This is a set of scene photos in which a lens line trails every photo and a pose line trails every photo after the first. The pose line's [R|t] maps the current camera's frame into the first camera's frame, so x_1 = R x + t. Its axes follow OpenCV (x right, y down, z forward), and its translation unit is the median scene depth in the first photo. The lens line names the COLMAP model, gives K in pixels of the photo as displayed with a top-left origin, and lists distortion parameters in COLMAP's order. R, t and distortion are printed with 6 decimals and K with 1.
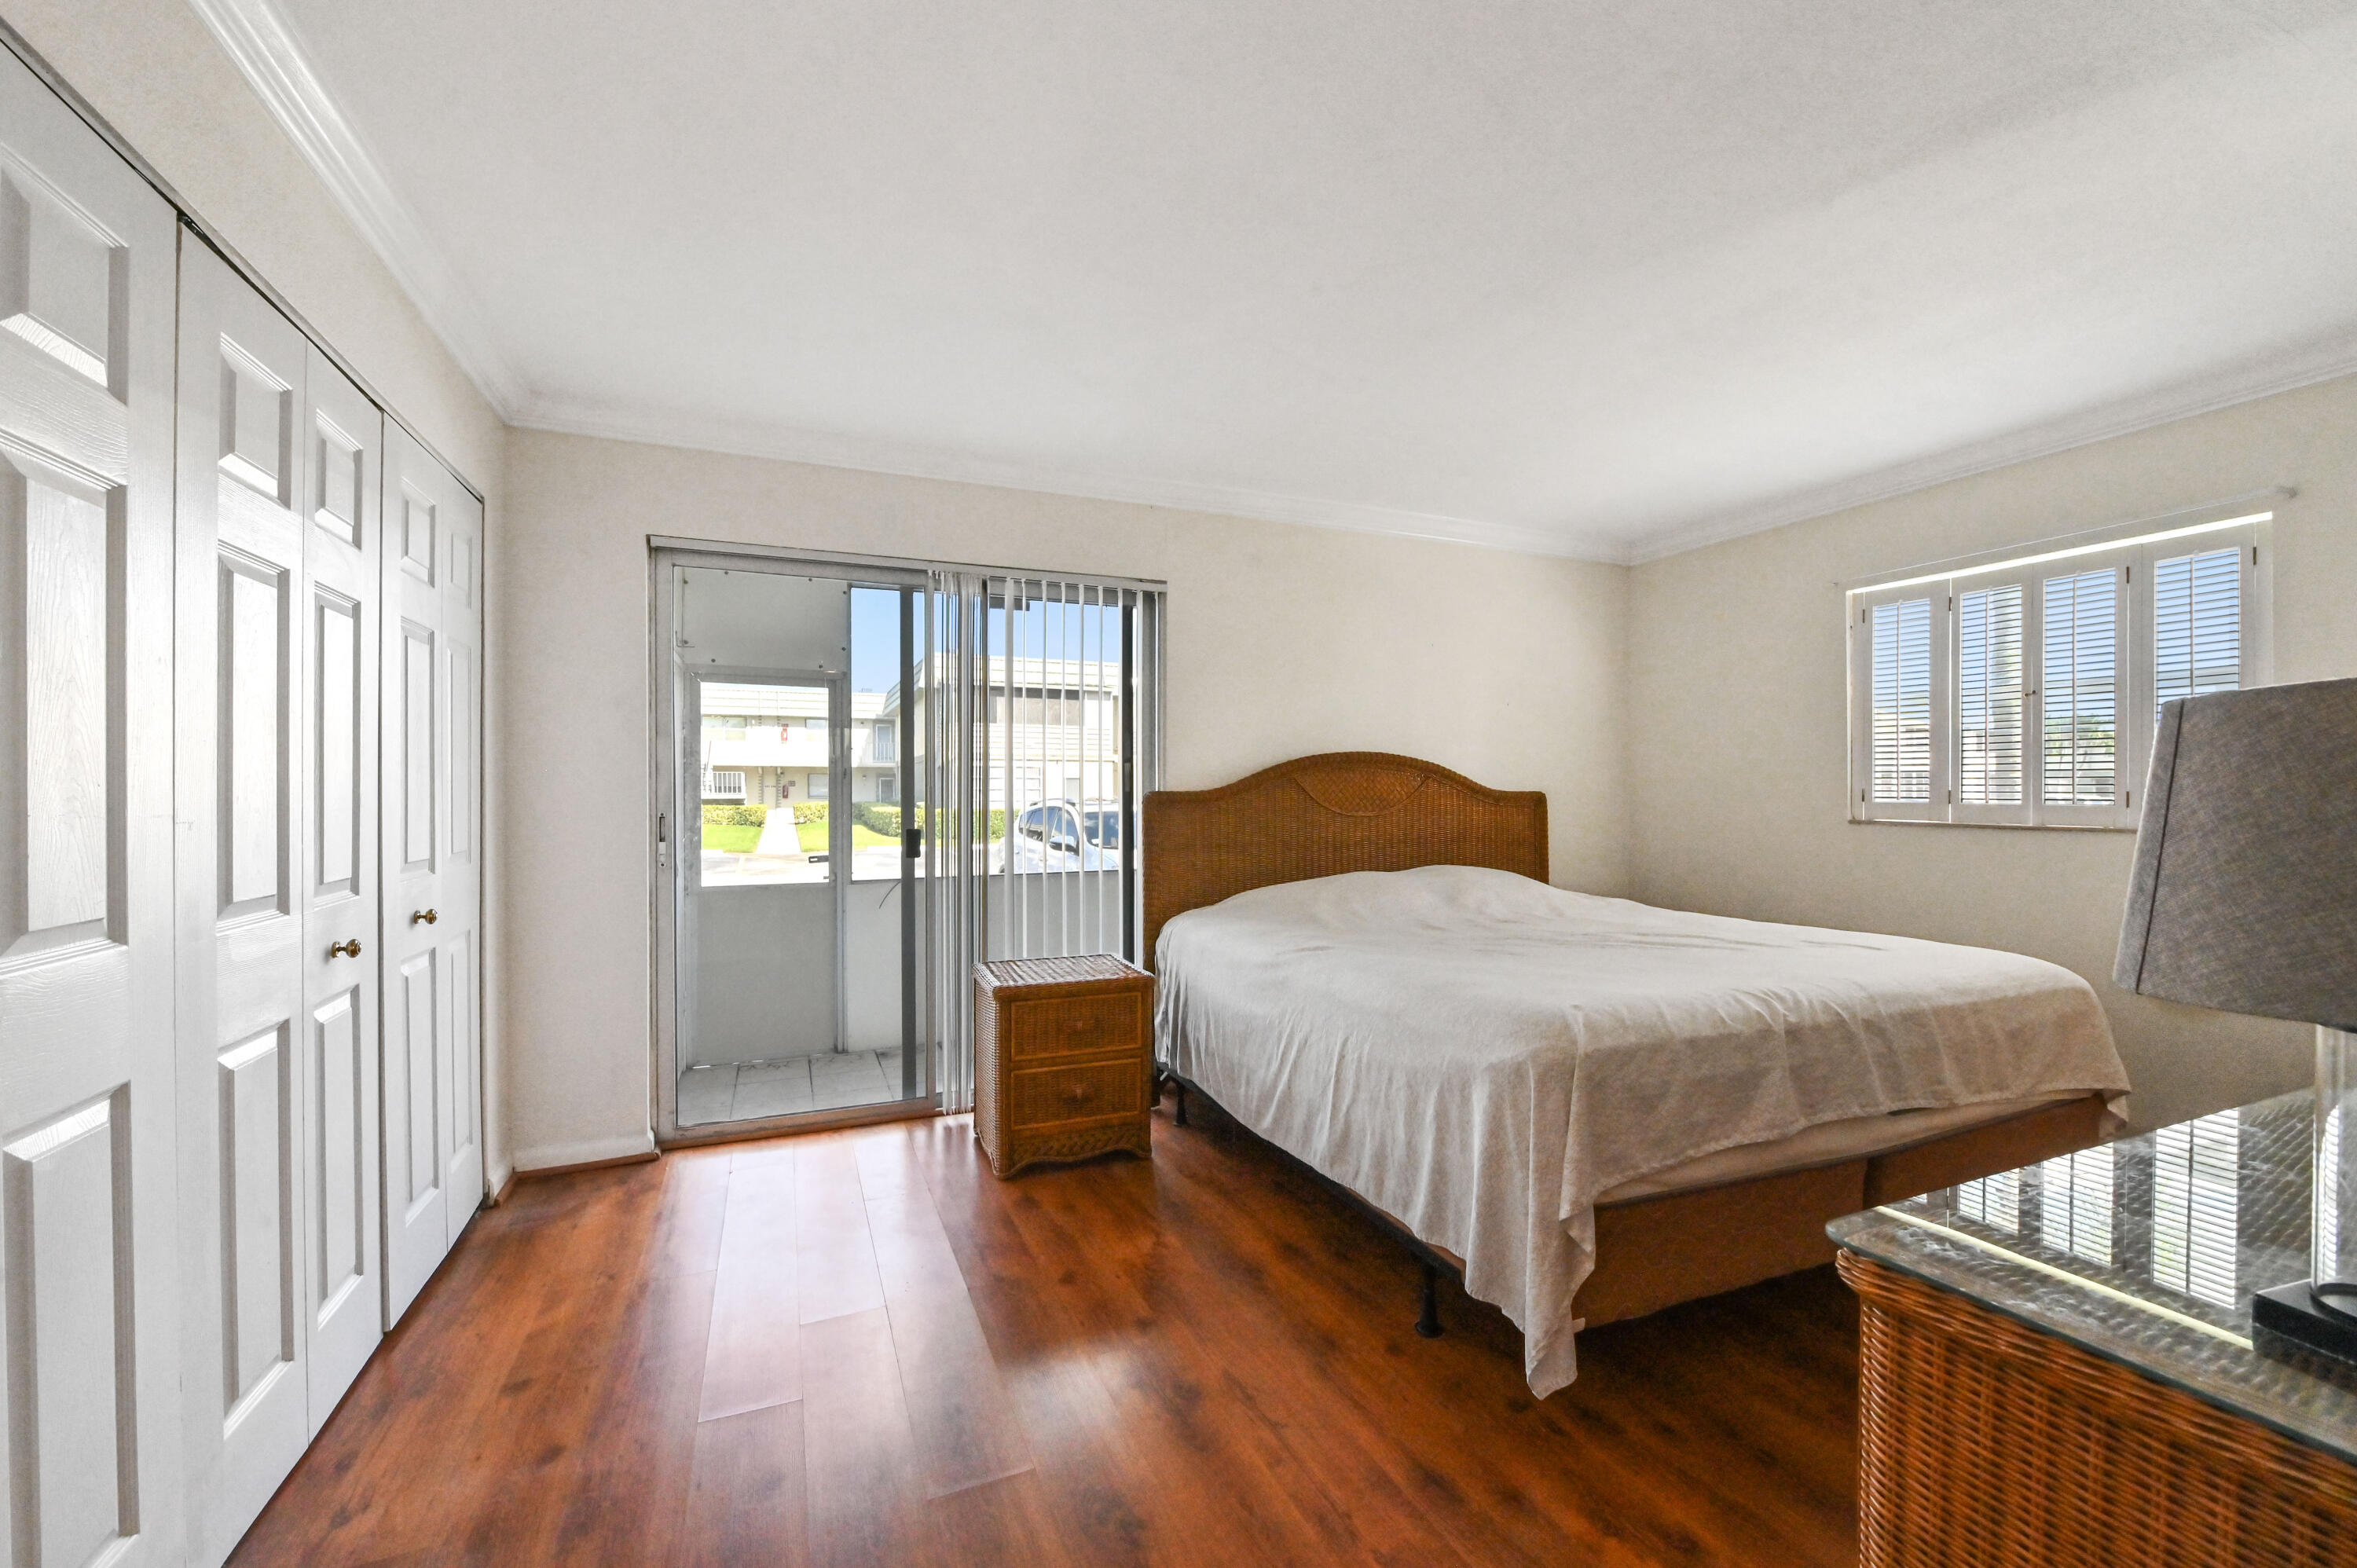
lens RADIAL K [[946.6, 0, 1183.8], [0, 946.6, 794.2], [0, 0, 1]] dist [-0.006884, -0.000498]
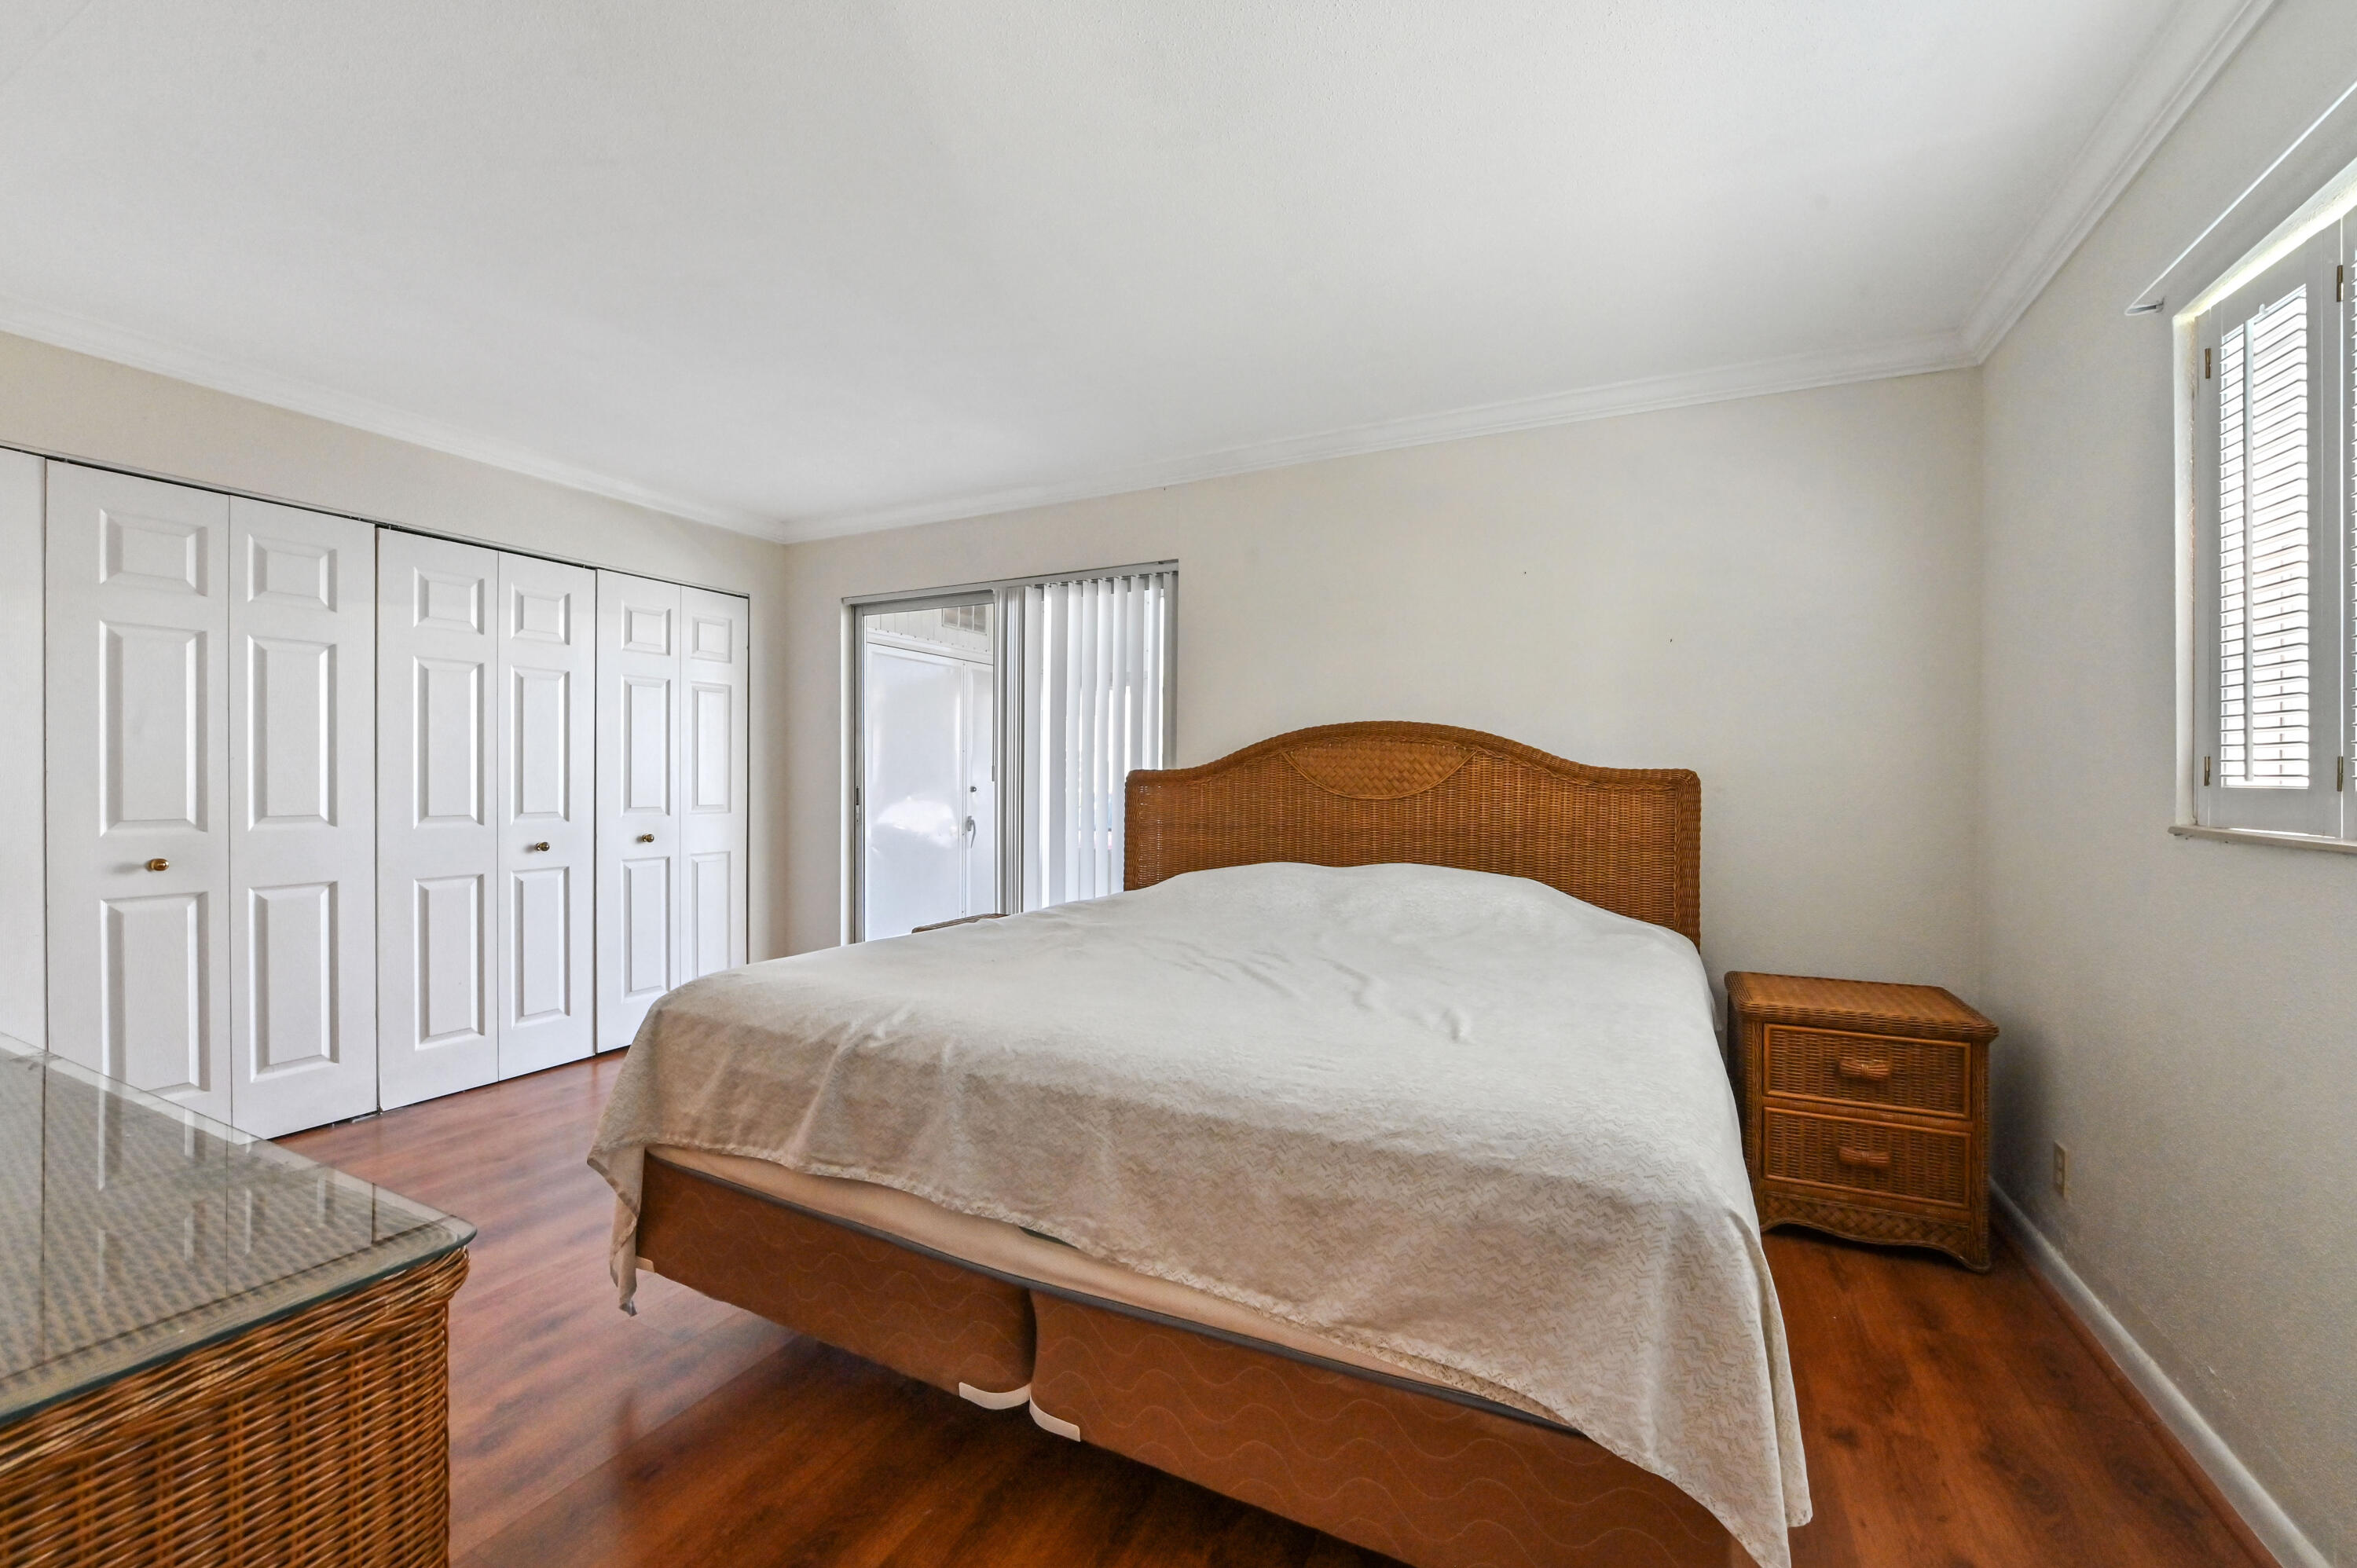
lens RADIAL K [[946.6, 0, 1176.5], [0, 946.6, 783.6], [0, 0, 1]] dist [-0.006884, -0.000498]
pose [[0.648767, 0.006439, -0.760960, 0.736597], [-0.003982, 0.999979, 0.005067, 0.006203], [0.760977, -0.000257, 0.648779, 0.350073]]
